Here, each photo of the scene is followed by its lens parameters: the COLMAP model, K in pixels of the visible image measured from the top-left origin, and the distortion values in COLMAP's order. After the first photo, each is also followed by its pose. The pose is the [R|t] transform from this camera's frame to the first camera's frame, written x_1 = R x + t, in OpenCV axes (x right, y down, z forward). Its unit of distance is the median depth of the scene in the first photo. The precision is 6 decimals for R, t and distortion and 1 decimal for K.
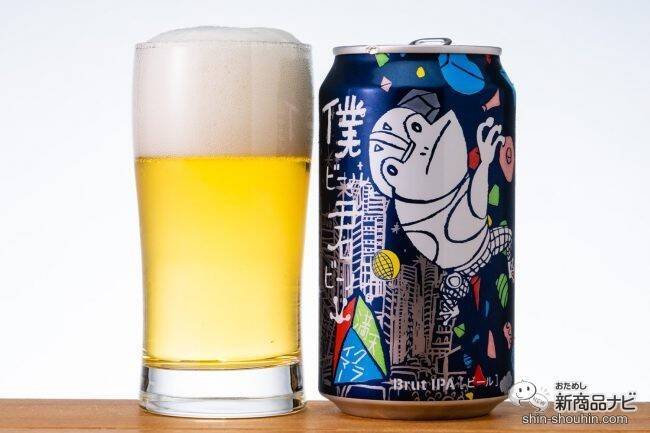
lens RADIAL K [[2346.9, 0, 325.0], [0, 2346.9, 216.5], [0, 0, 1]] dist [-0.025674, -3.265975]
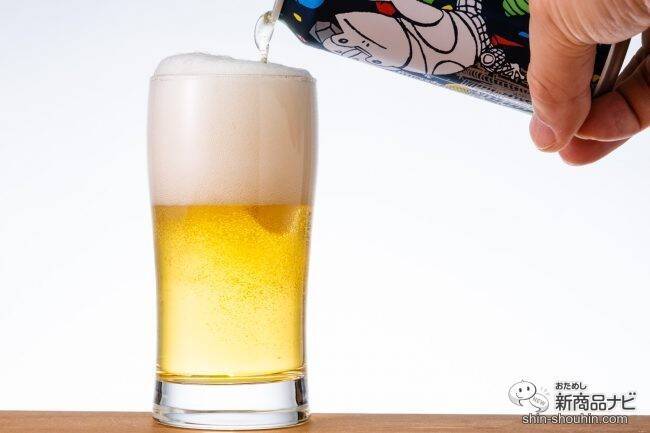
lens RADIAL K [[2346.9, 0, 325.0], [0, 2346.9, 216.5], [0, 0, 1]] dist [-0.025674, -3.265975]
pose [[0.198771, -0.491441, -0.847924, 0.915784], [0.944598, 0.326656, 0.032110, -0.054036], [0.261199, -0.807330, 0.529144, 0.352539]]
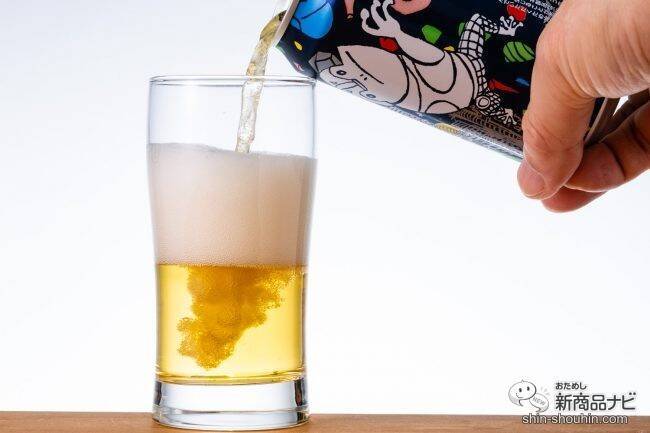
lens RADIAL K [[2346.9, 0, 325.0], [0, 2346.9, 216.5], [0, 0, 1]] dist [-0.025674, -3.265975]
pose [[0.310940, -0.479291, -0.820730, 0.900967], [0.910598, 0.397605, 0.112793, -0.141286], [0.272266, -0.782426, 0.560072, 0.327106]]
